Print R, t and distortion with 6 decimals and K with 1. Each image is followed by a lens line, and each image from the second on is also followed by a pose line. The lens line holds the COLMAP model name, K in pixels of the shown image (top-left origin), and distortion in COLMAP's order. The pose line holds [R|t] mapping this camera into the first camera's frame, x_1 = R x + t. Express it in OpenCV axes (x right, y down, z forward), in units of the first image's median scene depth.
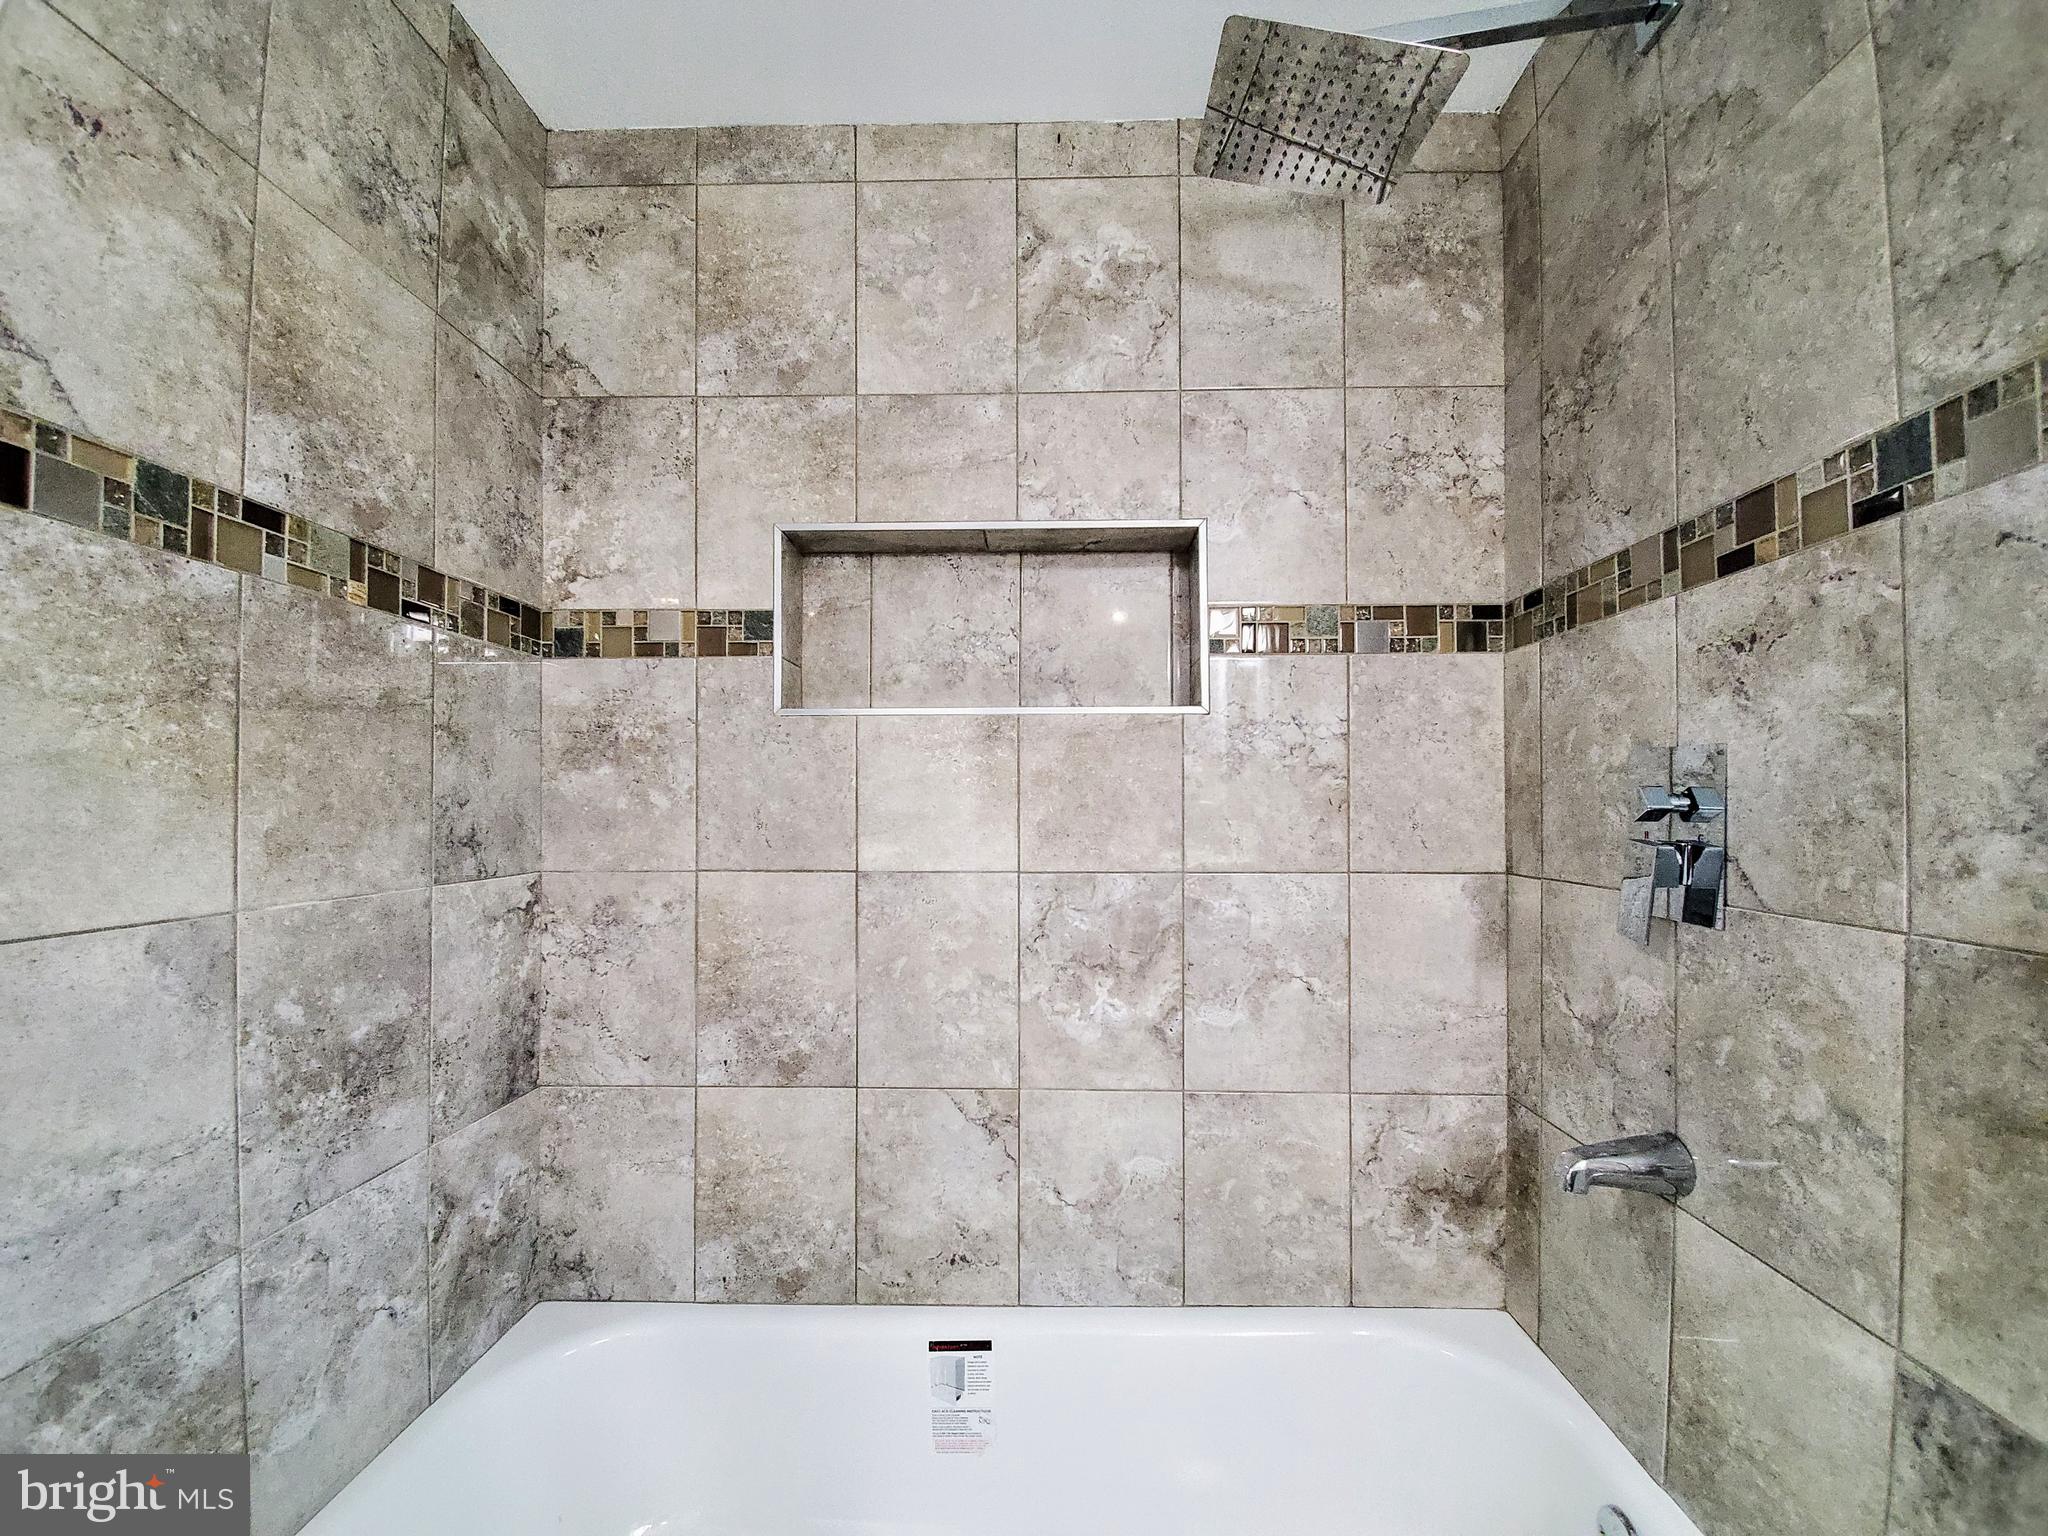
lens RADIAL K [[817.8, 0, 1032.4], [0, 817.8, 797.5], [0, 0, 1]] dist [0.001422, -0.003954]
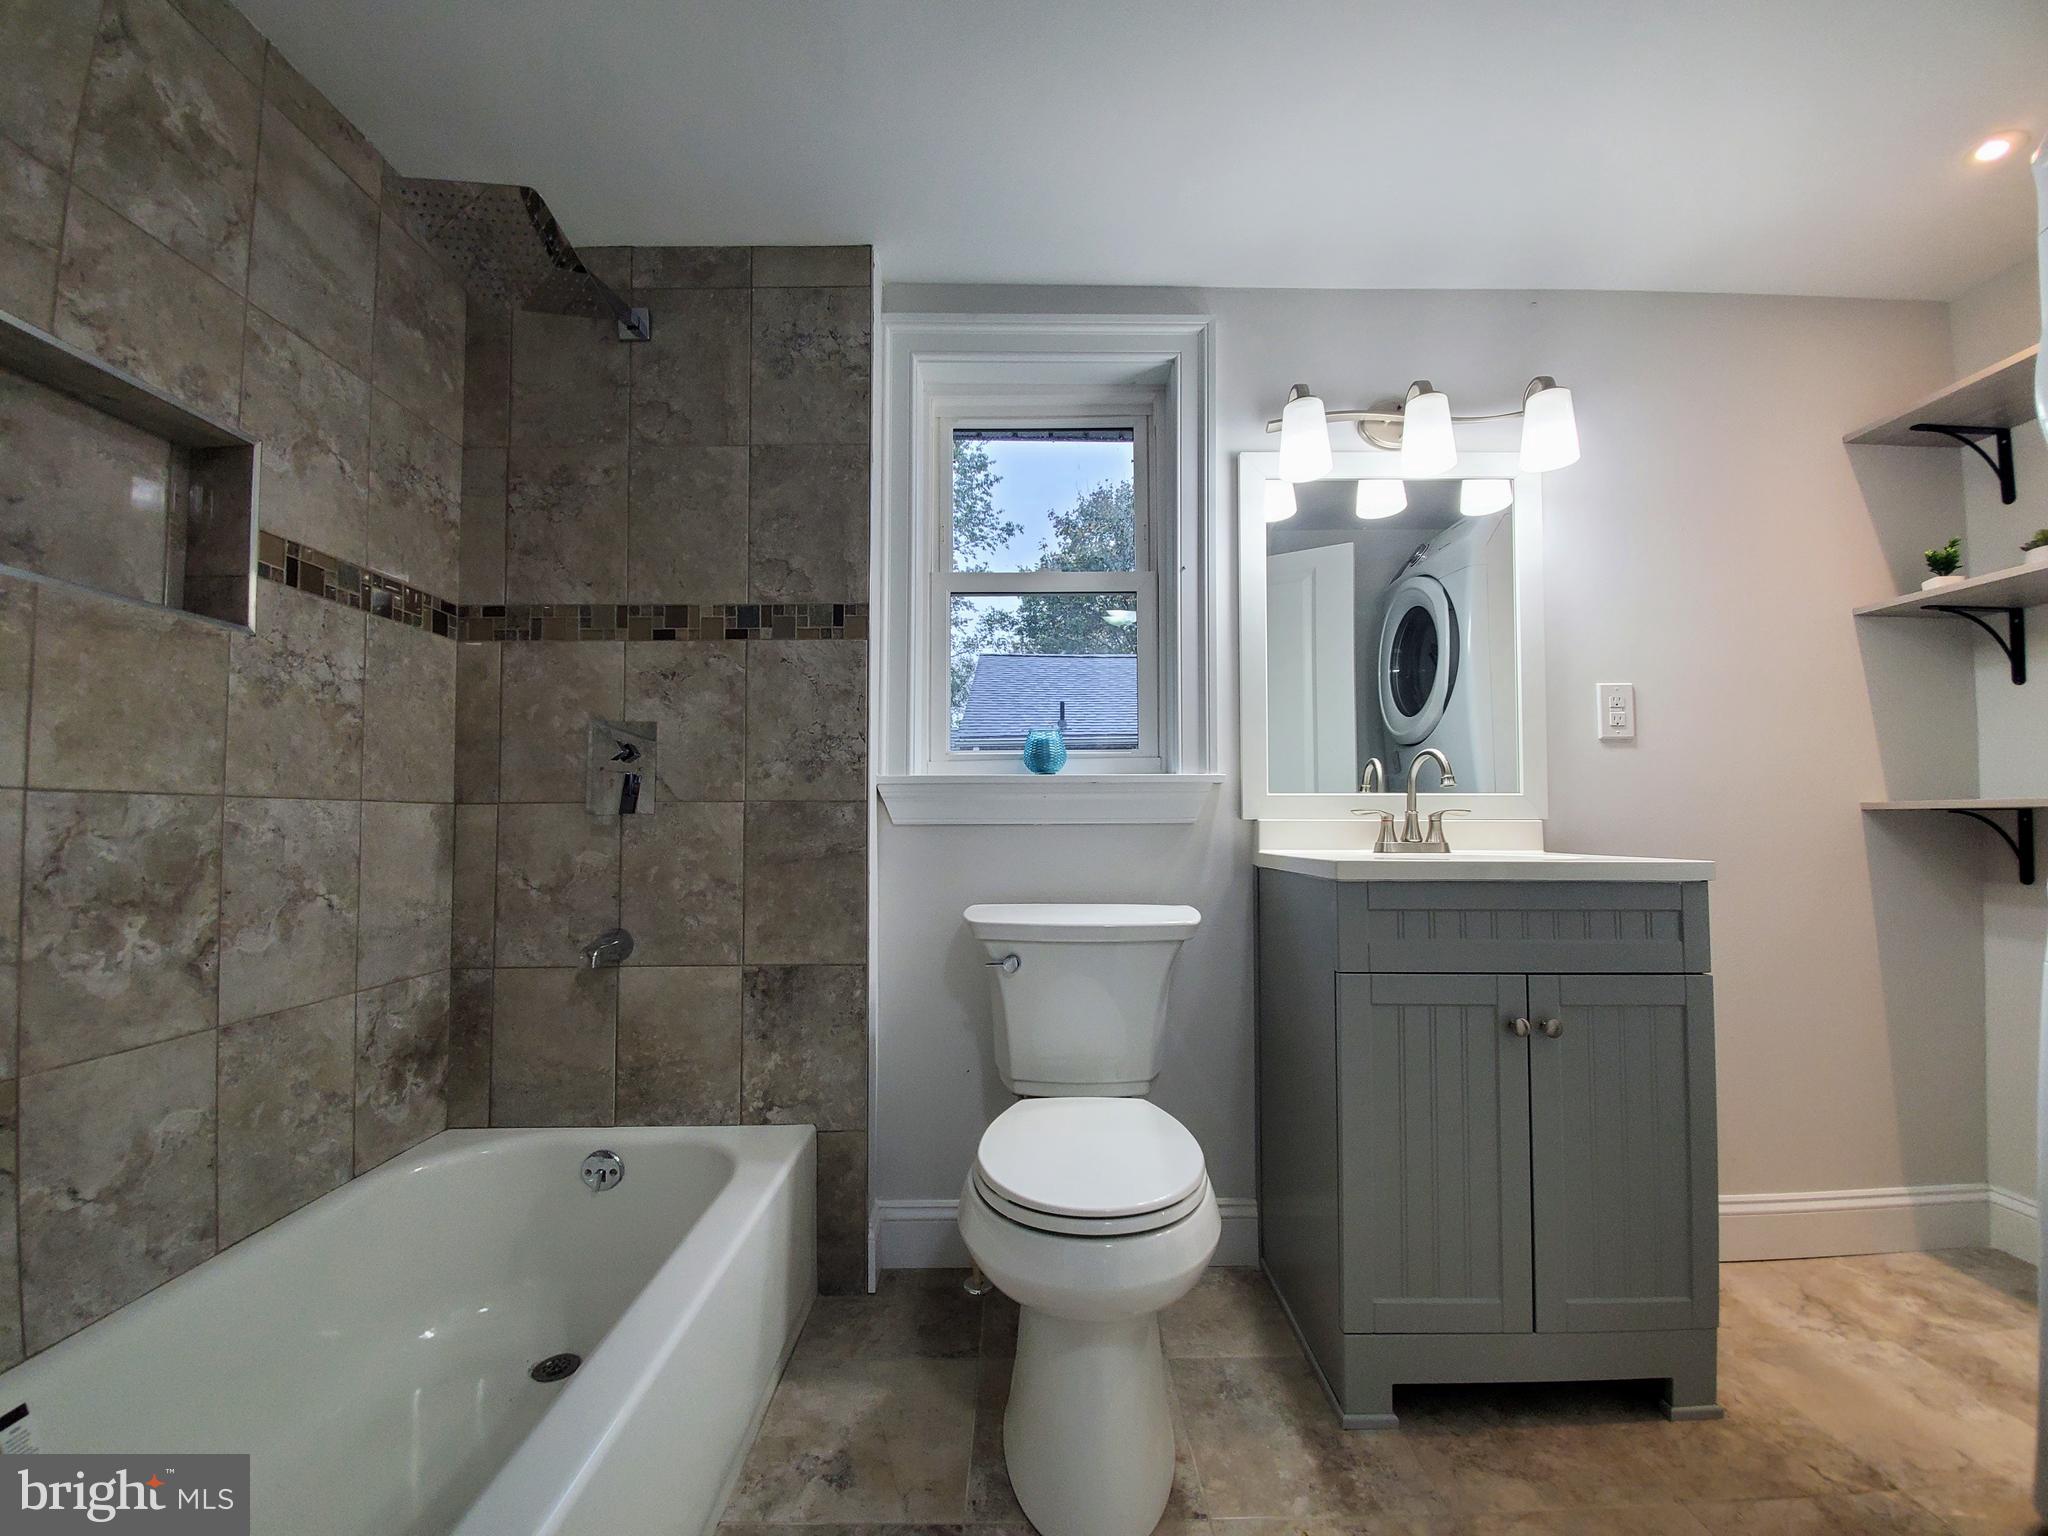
lens RADIAL K [[817.8, 0, 1026.1], [0, 817.8, 782.2], [0, 0, 1]] dist [0.001422, -0.003954]
pose [[-0.037210, 0.047012, 0.998201, -0.806543], [-0.006563, 0.998860, -0.047288, 0.115701], [-0.999286, -0.008311, -0.036860, 0.106024]]
